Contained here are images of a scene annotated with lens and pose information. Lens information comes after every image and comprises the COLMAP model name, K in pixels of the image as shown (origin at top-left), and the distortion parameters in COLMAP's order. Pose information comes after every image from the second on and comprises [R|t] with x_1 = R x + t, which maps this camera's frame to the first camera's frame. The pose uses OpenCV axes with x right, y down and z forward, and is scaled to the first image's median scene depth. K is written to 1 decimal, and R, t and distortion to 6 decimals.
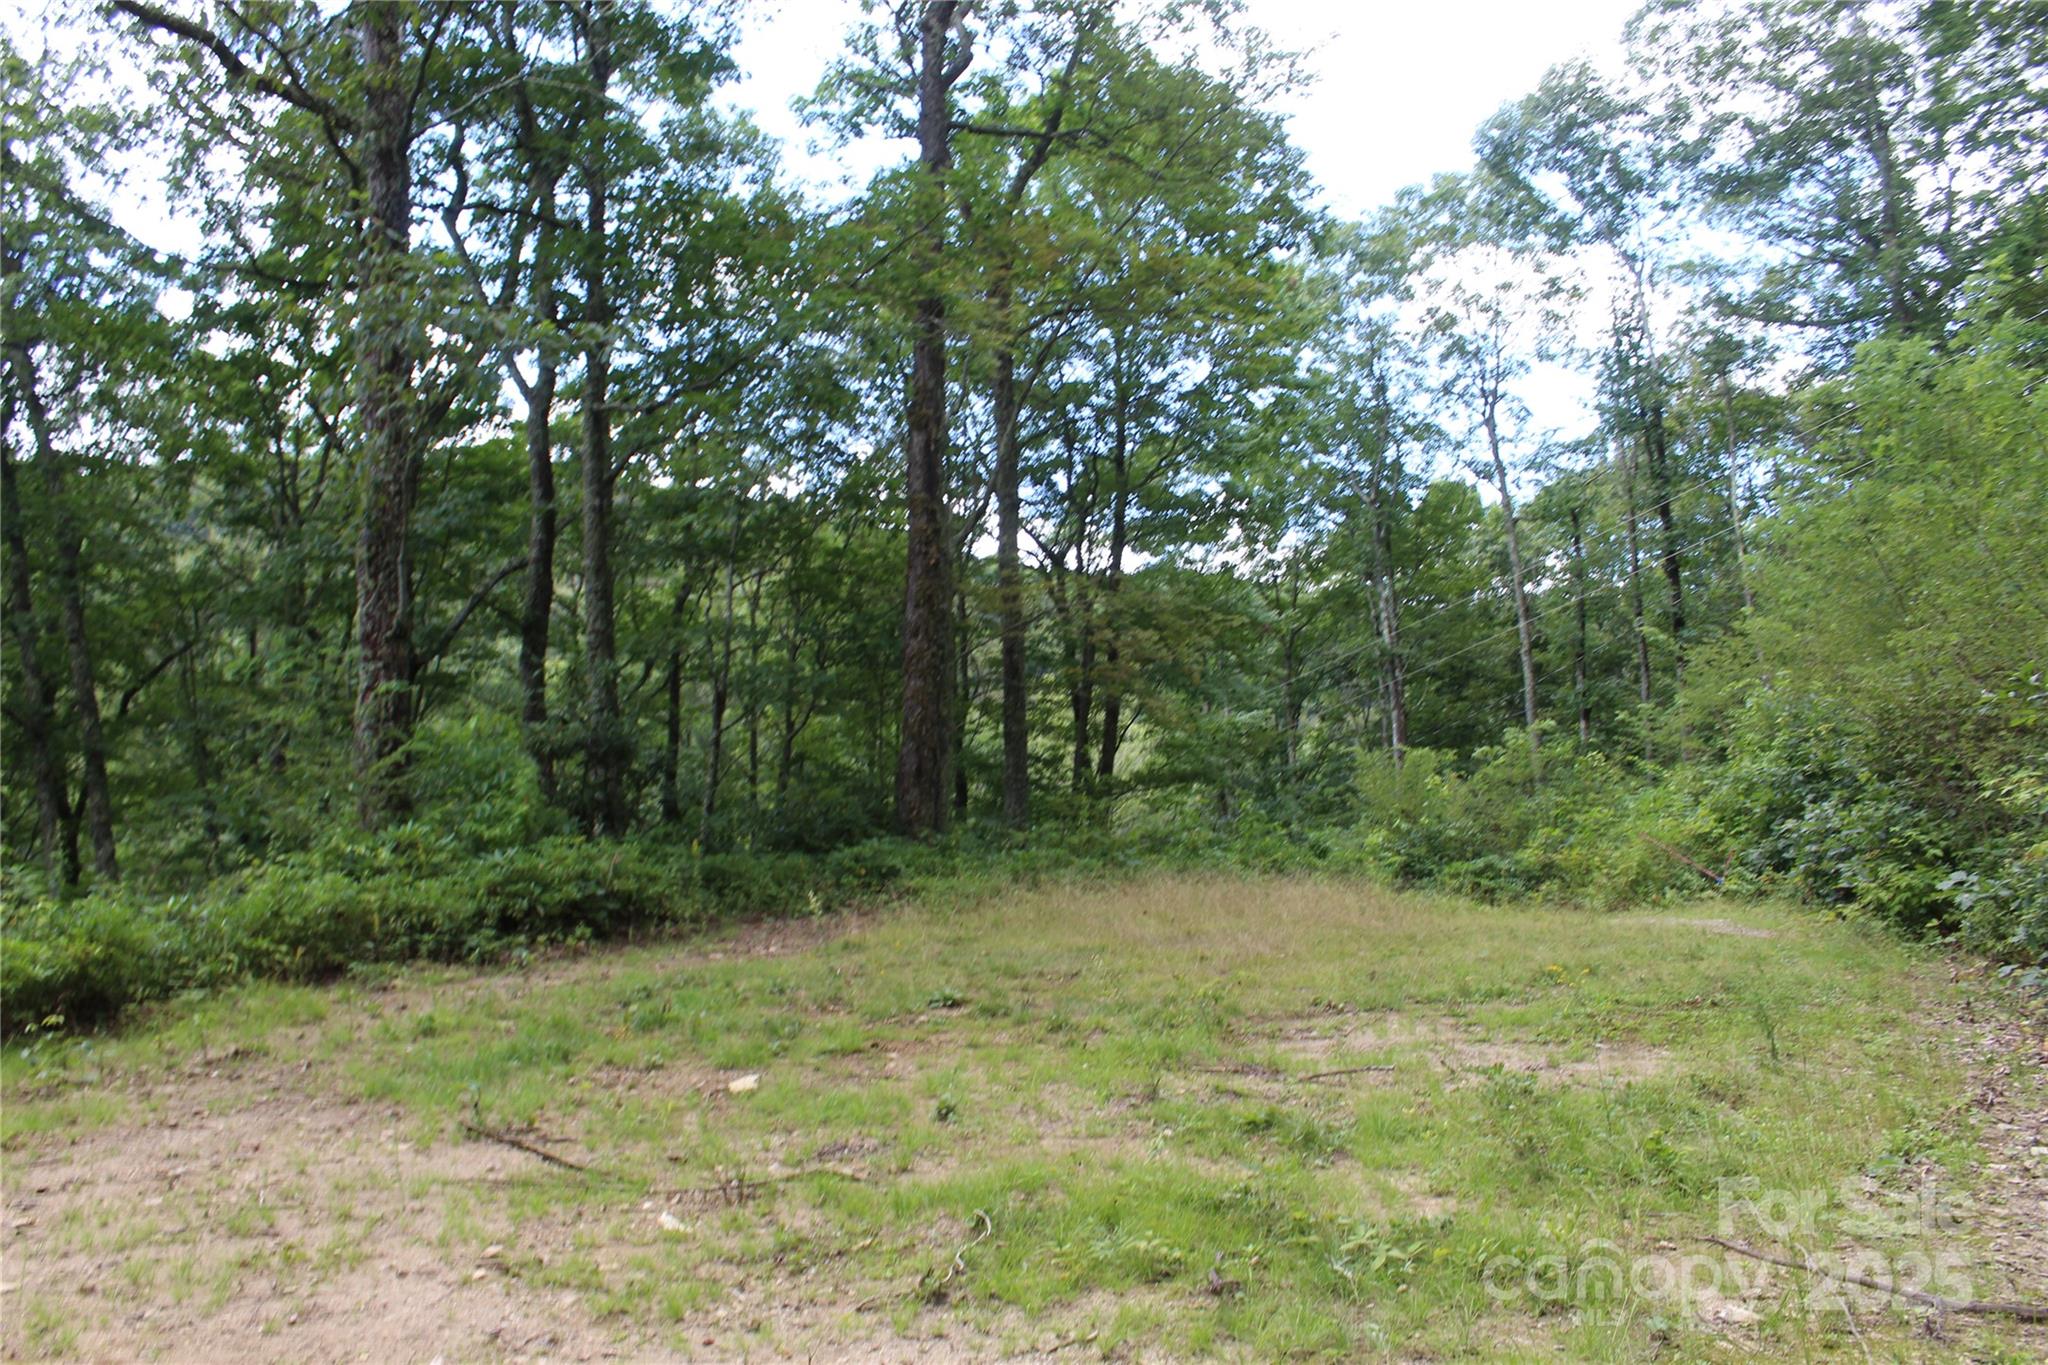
lens RADIAL K [[1701.1, 0, 1029.7], [0, 1701.1, 699.6], [0, 0, 1]] dist [-0.169299, 0.145030]
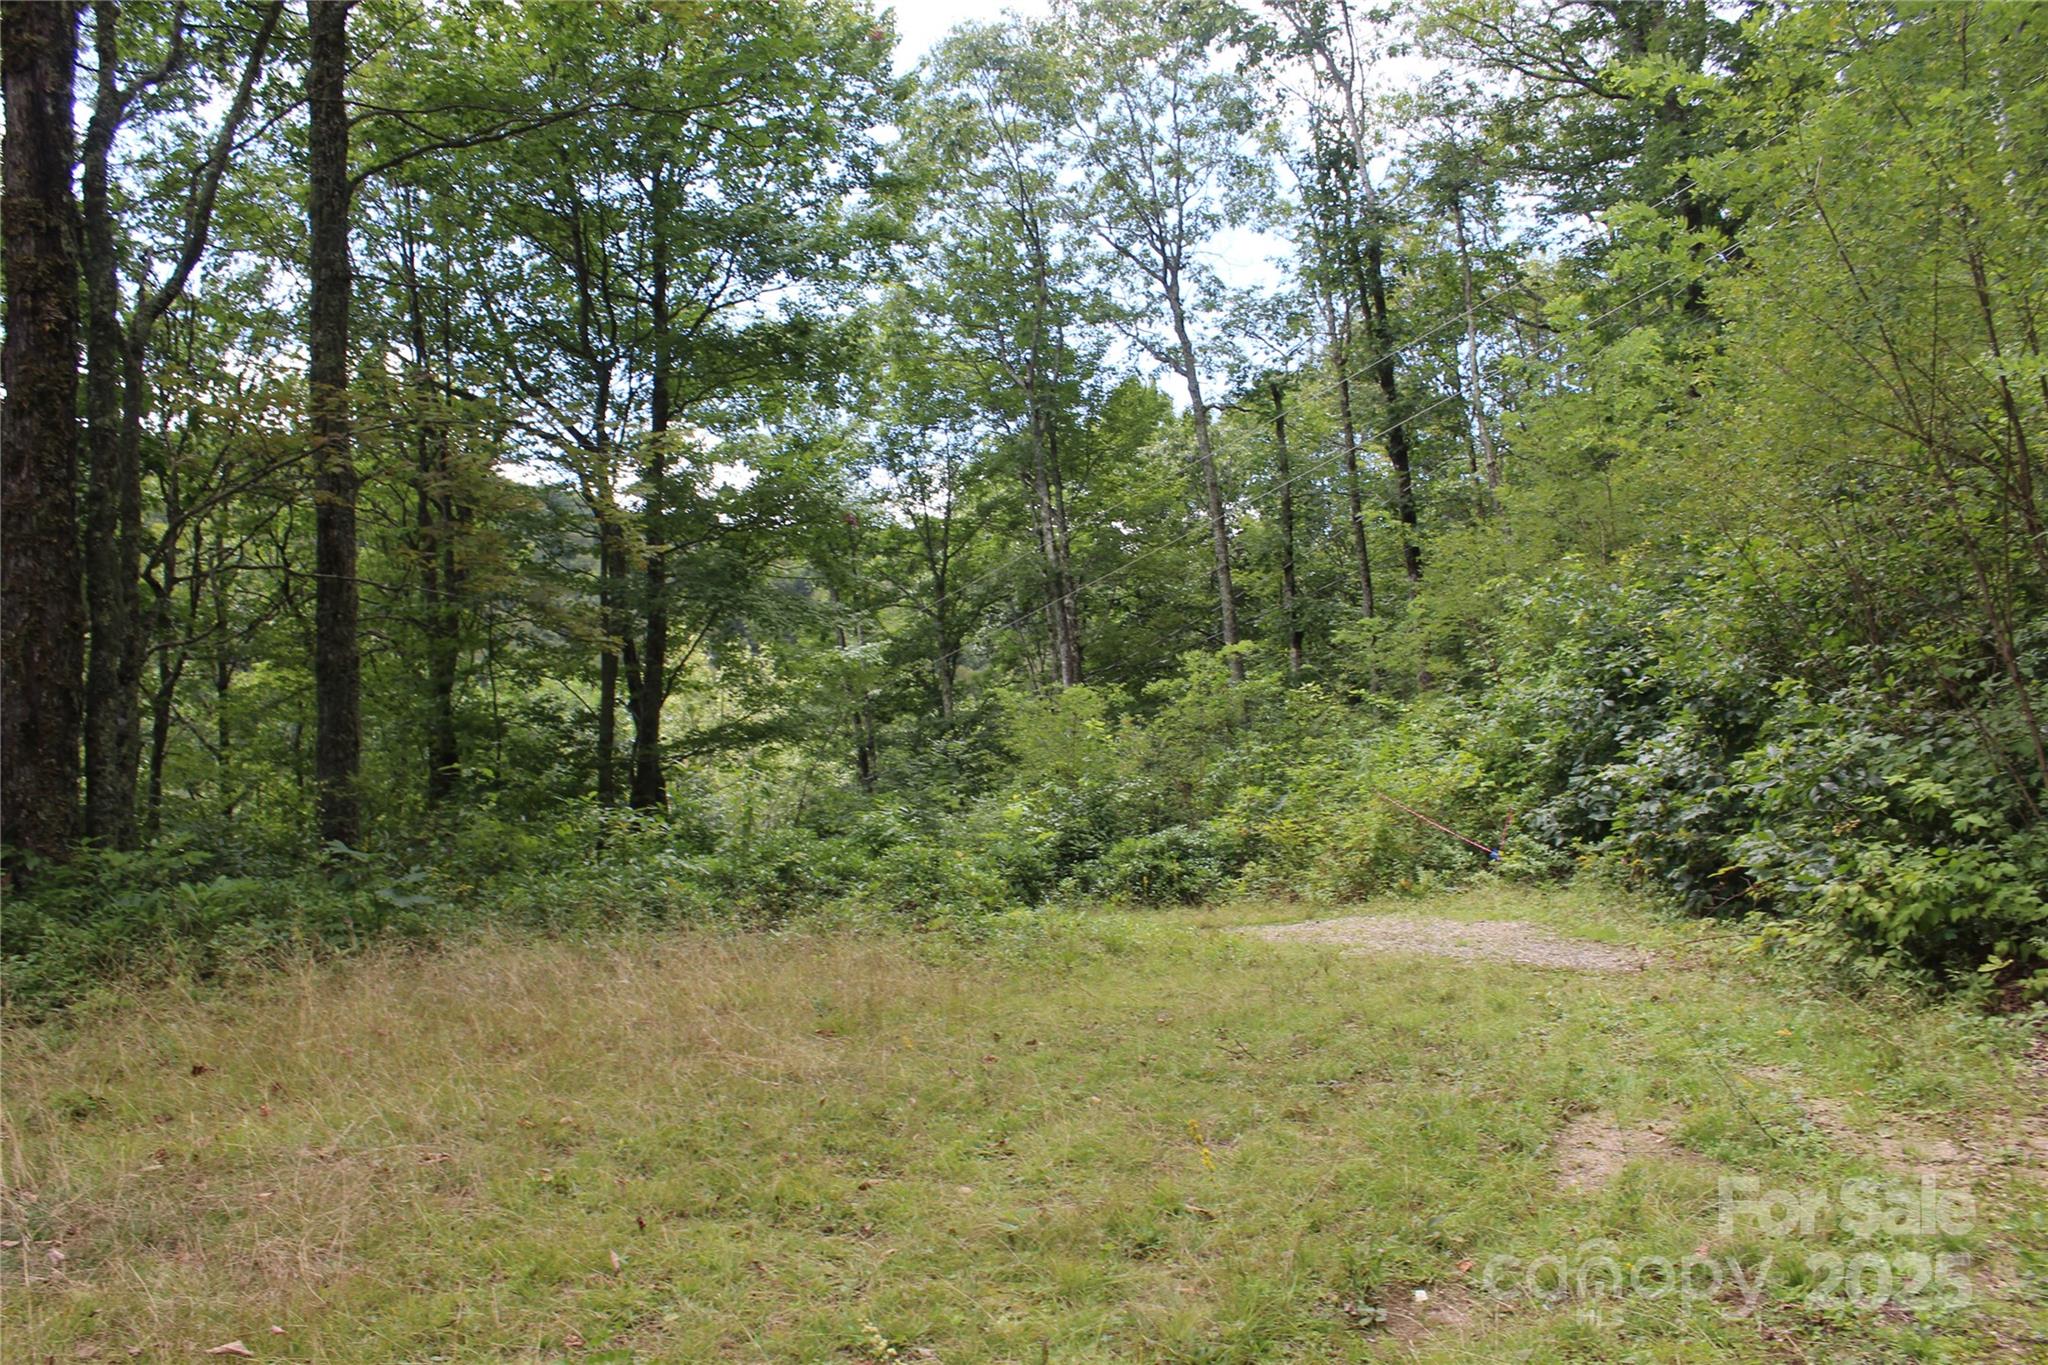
lens RADIAL K [[1701.1, 0, 1019.2], [0, 1701.1, 718.1], [0, 0, 1]] dist [-0.169299, 0.145030]
pose [[0.986588, -0.035857, 0.159244, 0.083111], [0.030605, 0.998908, 0.035310, 0.015698], [-0.160336, -0.029962, 0.986608, 0.257165]]
